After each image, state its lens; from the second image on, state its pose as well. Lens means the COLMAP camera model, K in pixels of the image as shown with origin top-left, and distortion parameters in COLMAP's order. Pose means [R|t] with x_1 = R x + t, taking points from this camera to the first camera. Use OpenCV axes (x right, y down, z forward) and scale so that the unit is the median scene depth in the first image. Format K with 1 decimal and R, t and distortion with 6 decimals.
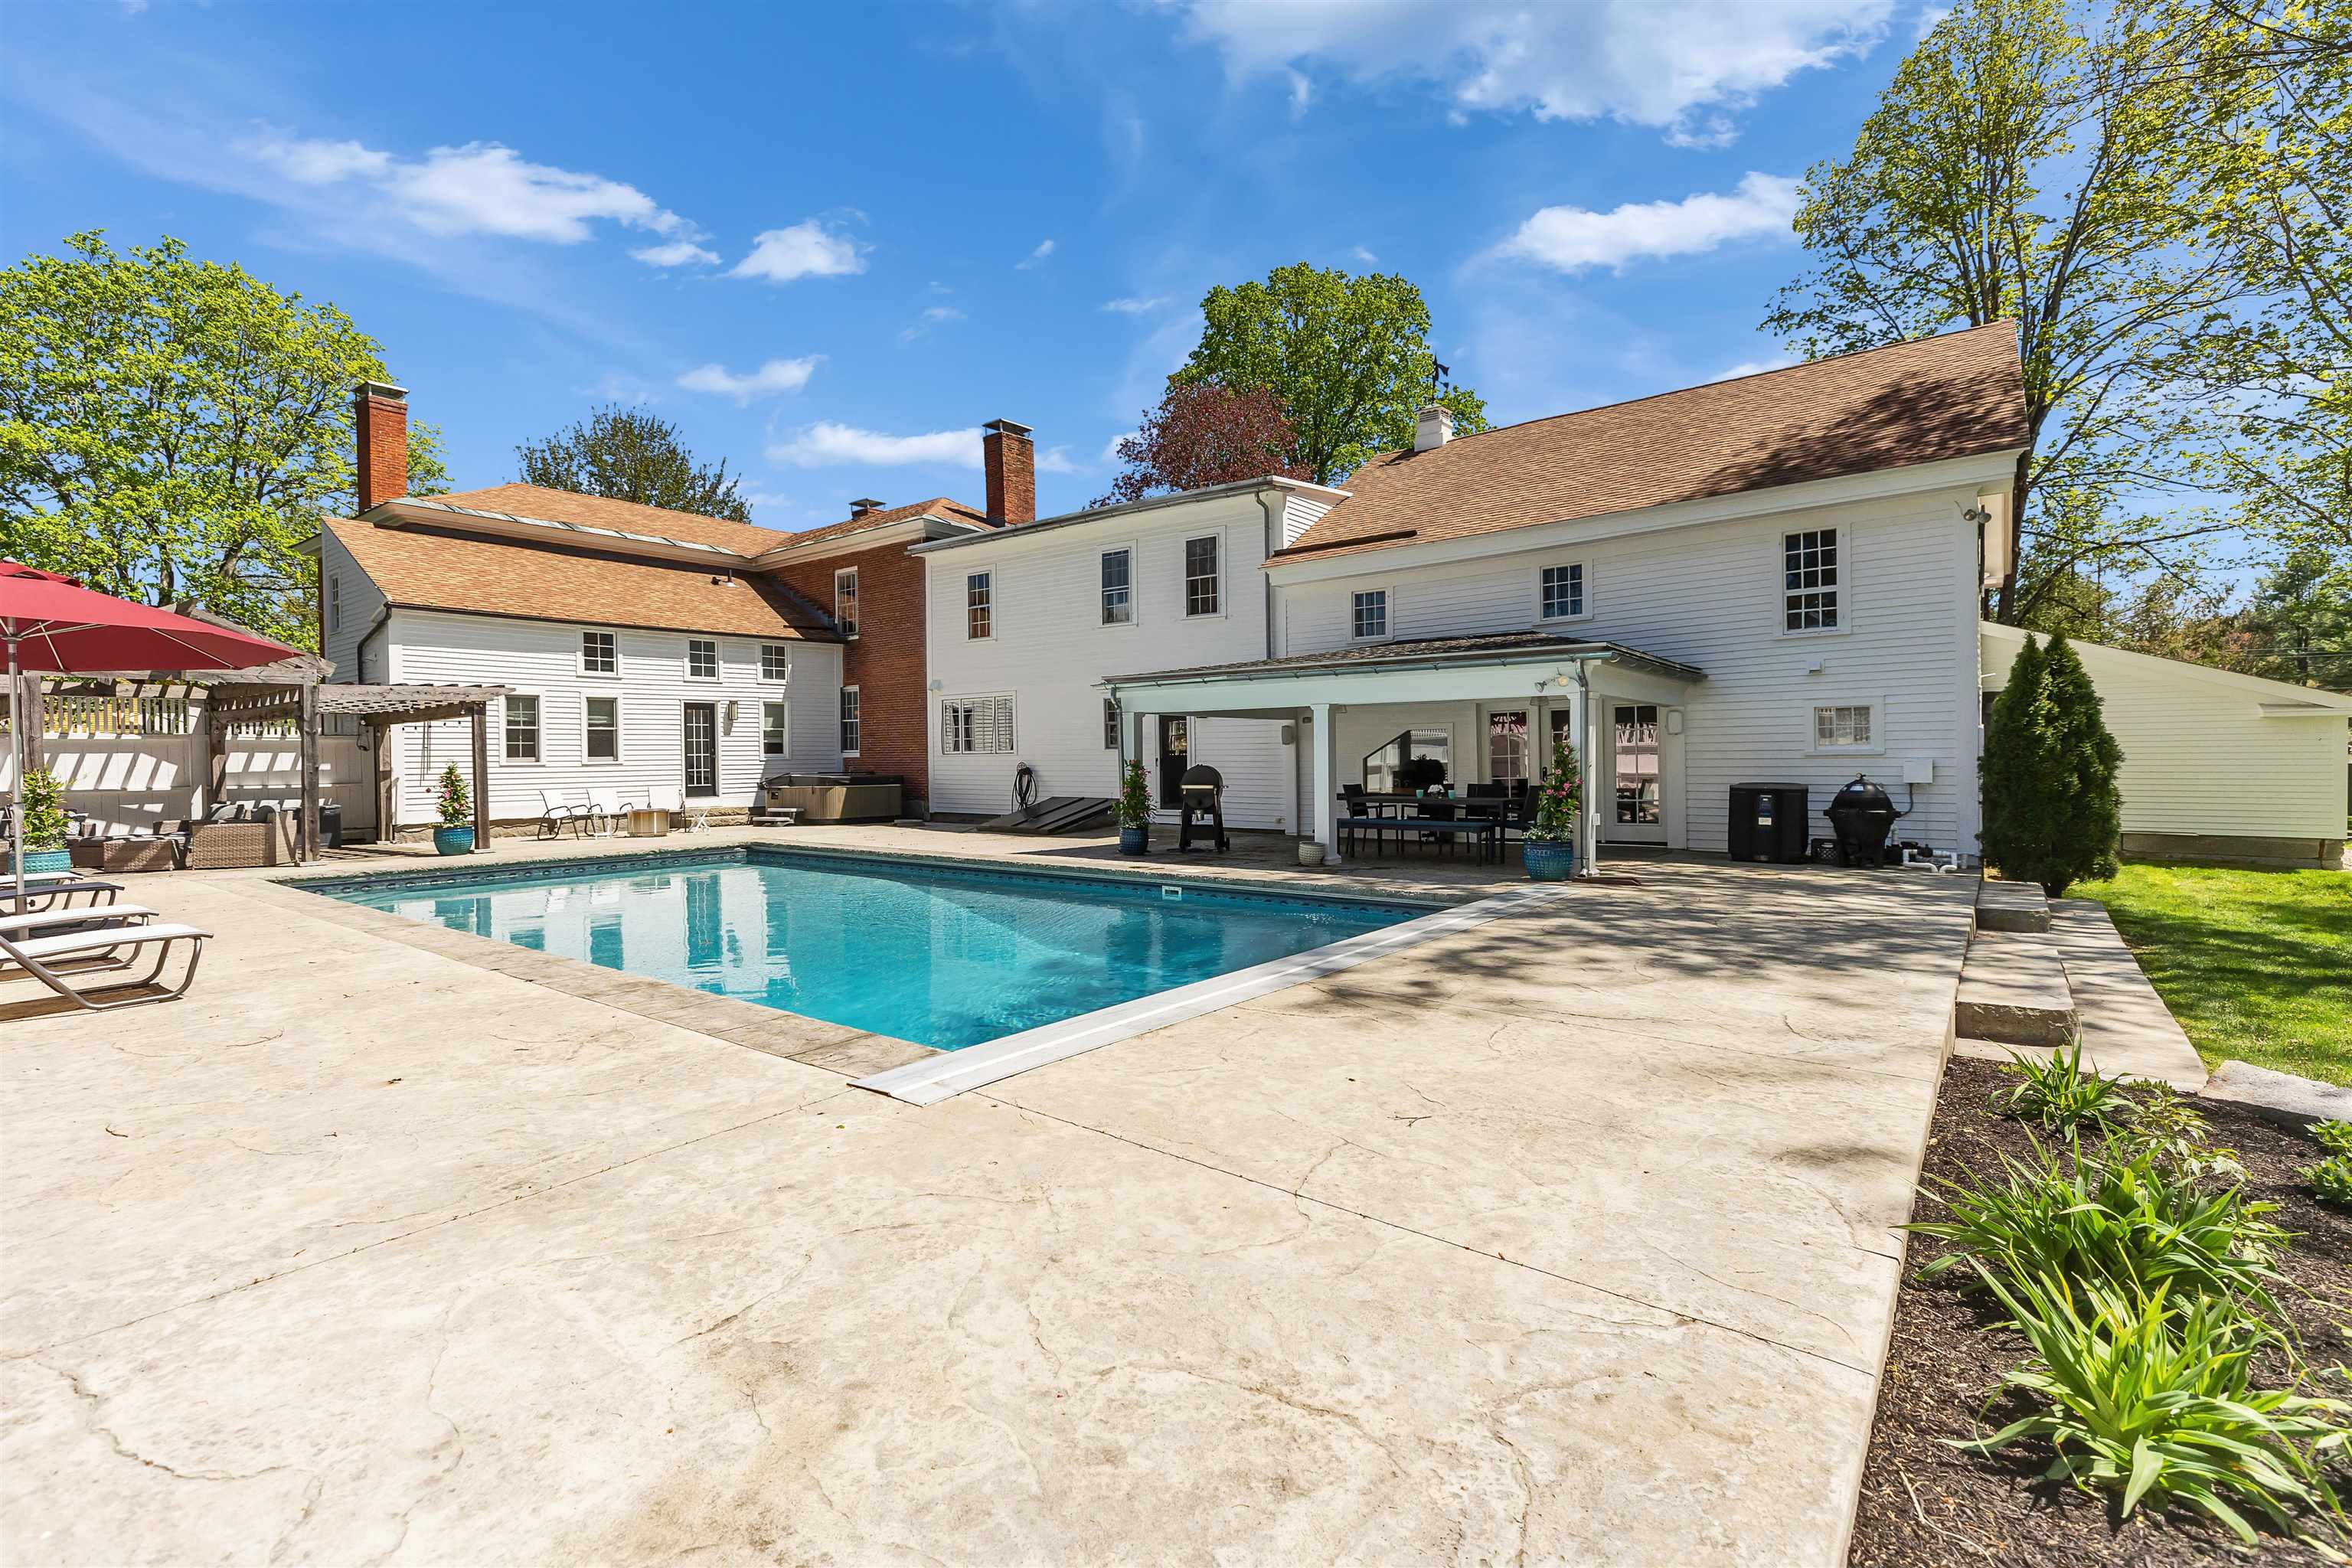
lens RADIAL K [[1051.3, 0, 1170.7], [0, 1051.3, 769.4], [0, 0, 1]] dist [0.005048, 0.000715]
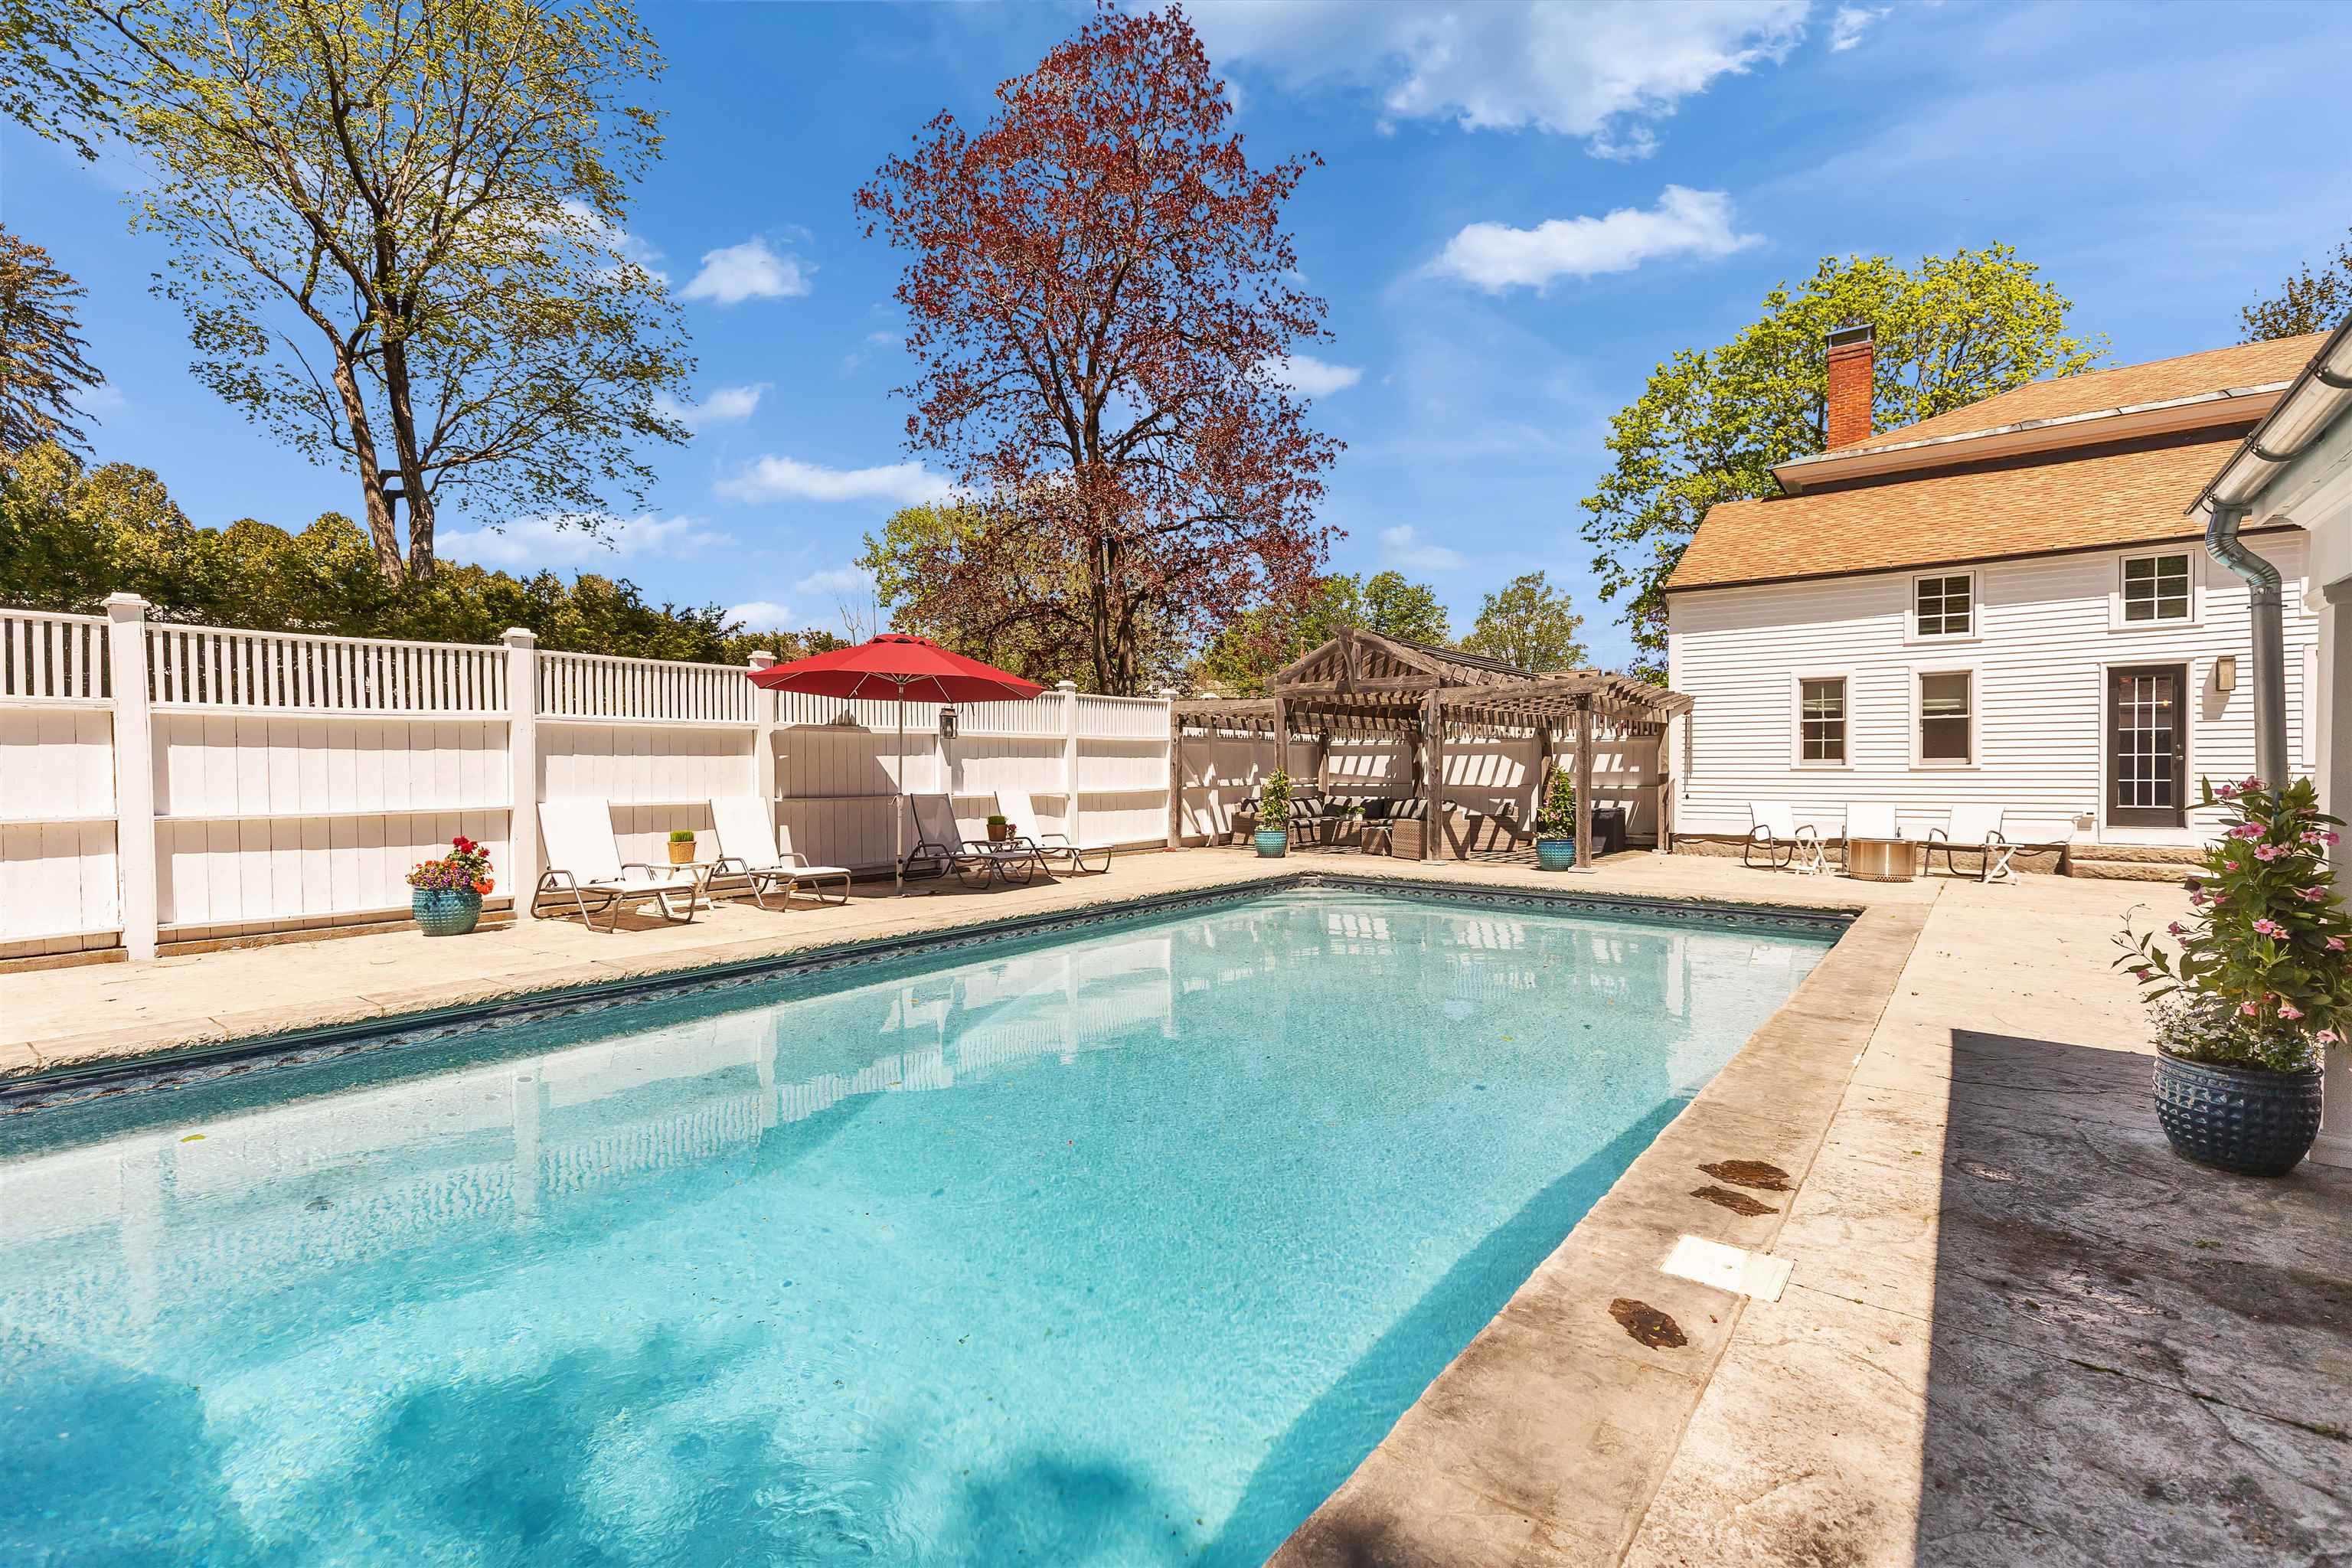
lens RADIAL K [[1046.5, 0, 1169.3], [0, 1046.5, 783.1], [0, 0, 1]] dist [0.002042, 0.000022]
pose [[0.009181, 0.026956, -0.999594, 0.164208], [-0.009927, 0.999590, 0.026865, -0.010727], [0.999909, 0.009677, 0.009445, 0.580026]]
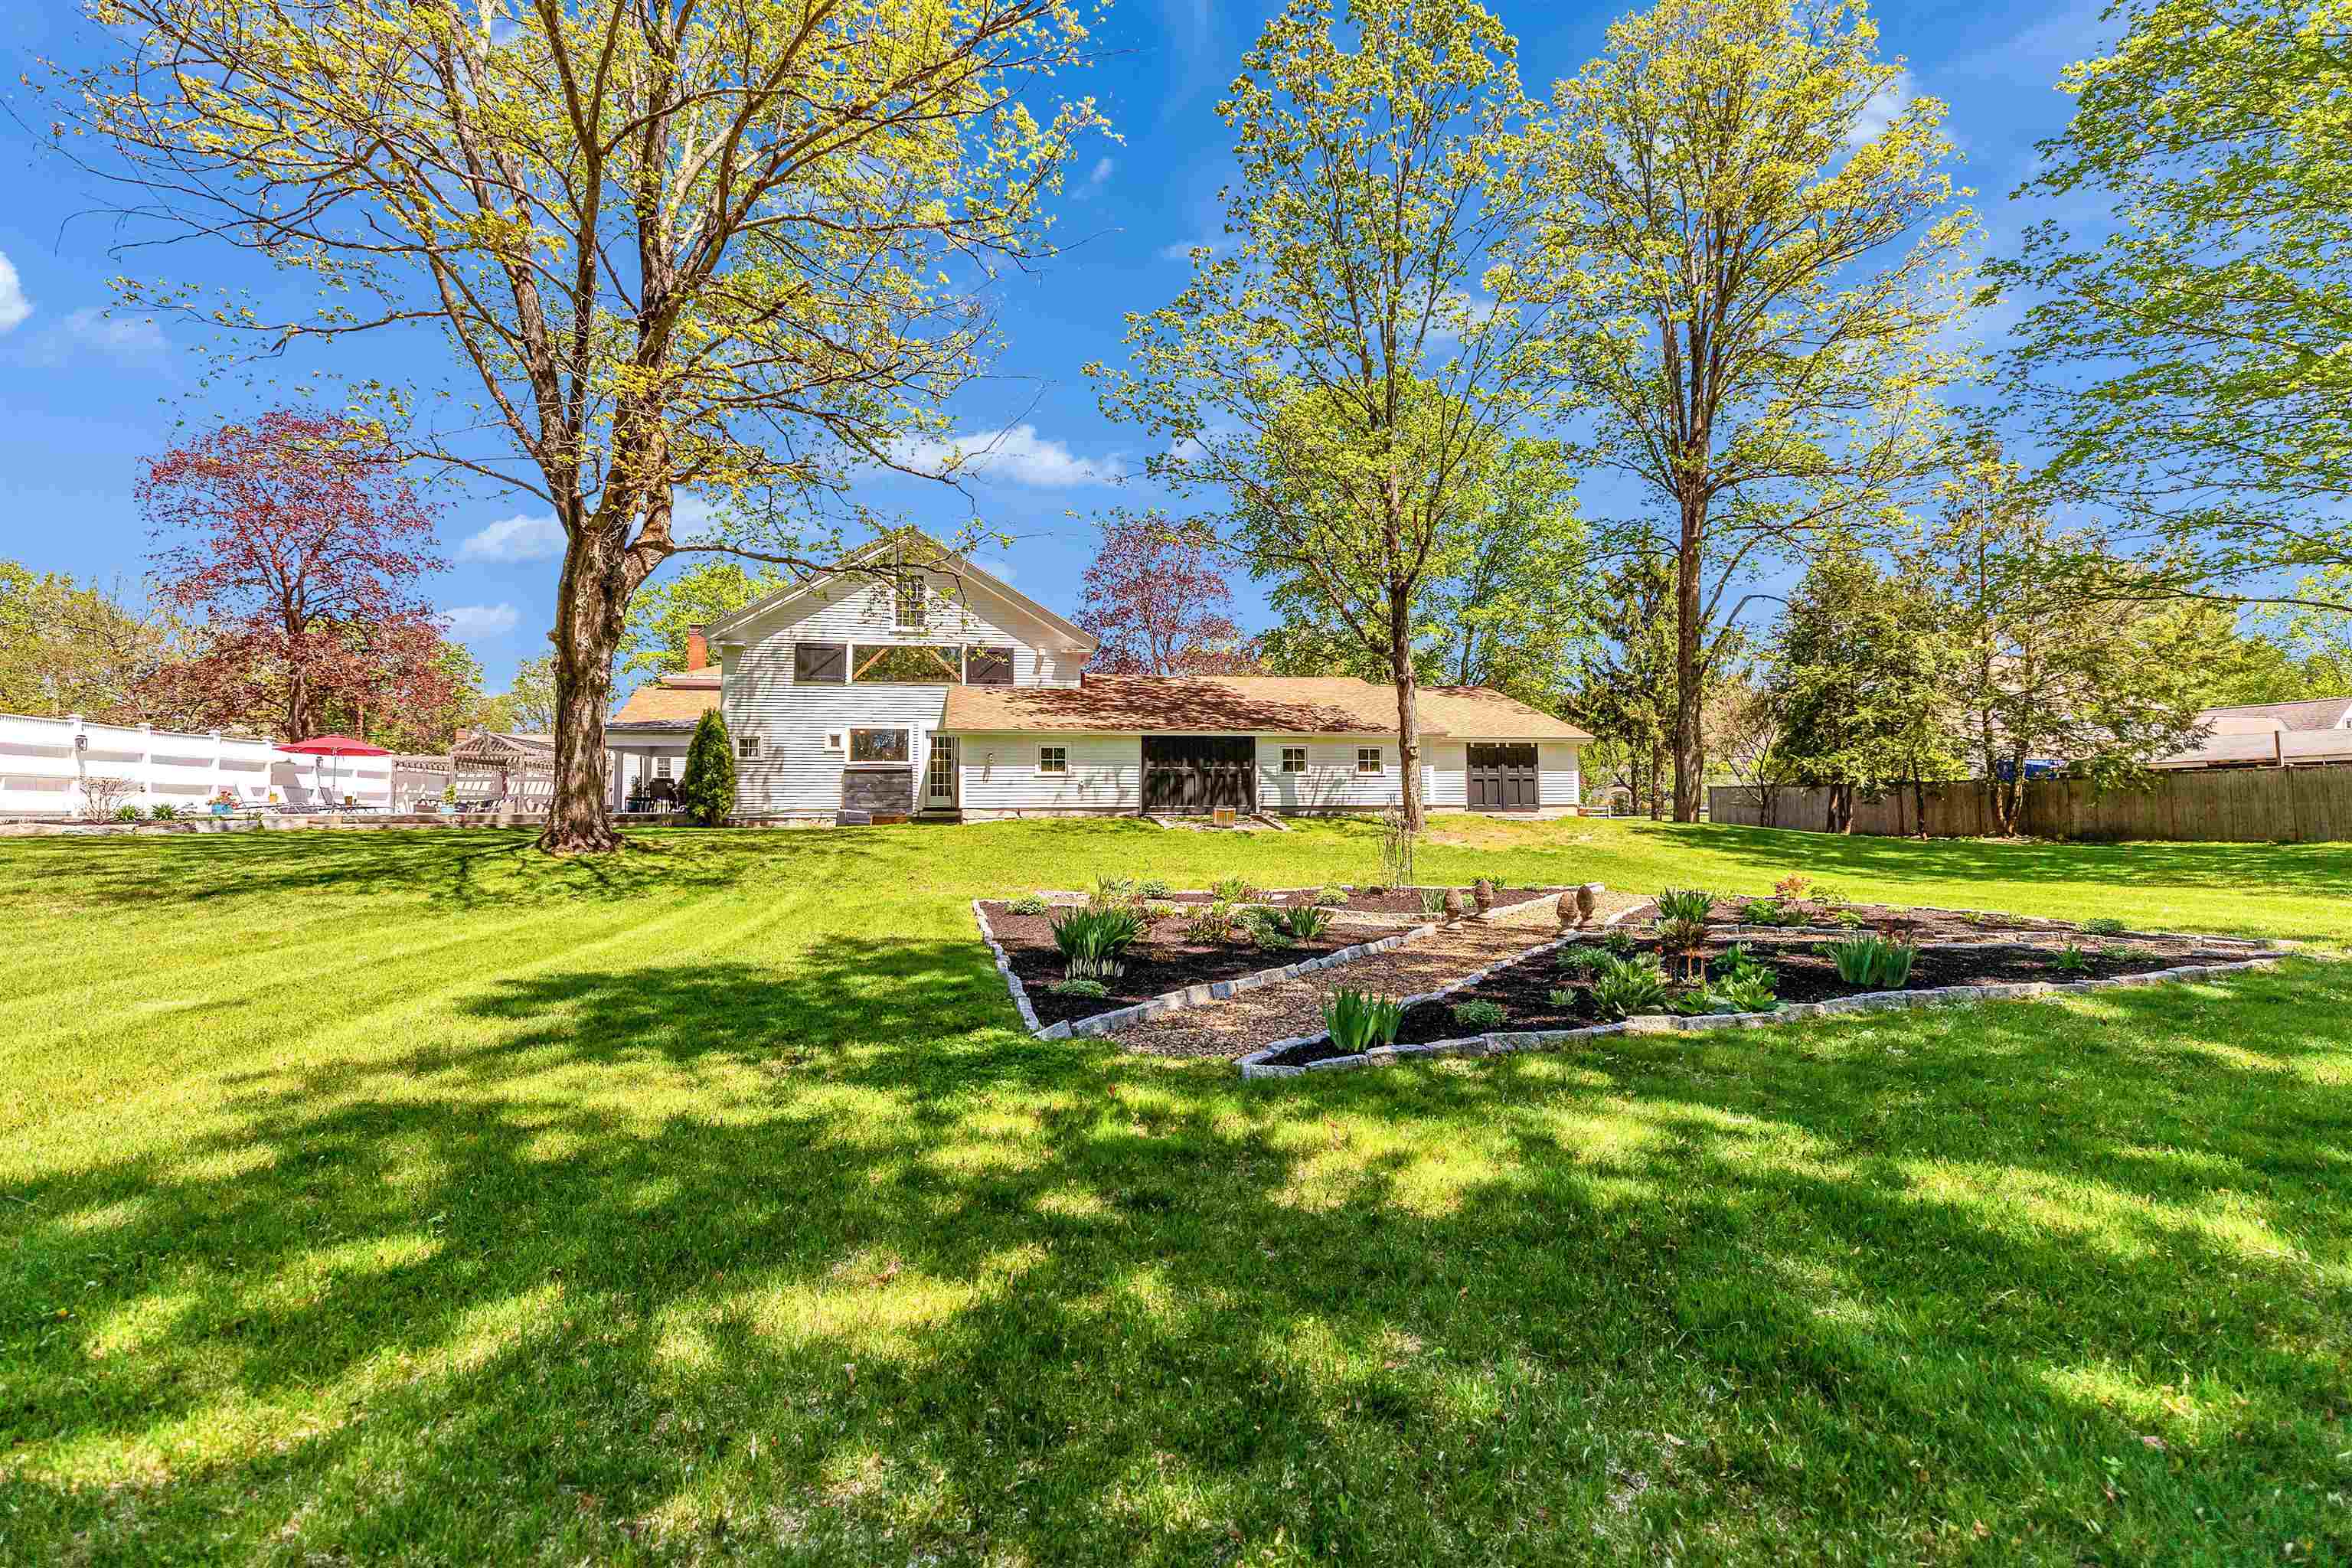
lens RADIAL K [[1040.0, 0, 1184.1], [0, 1040.0, 743.3], [0, 0, 1]] dist [0.002052, 0.000102]
pose [[0.766333, -0.035608, -0.641456, 2.014336], [-0.013072, 0.997392, -0.070983, 0.053684], [0.642311, 0.062781, 0.763869, -0.047272]]
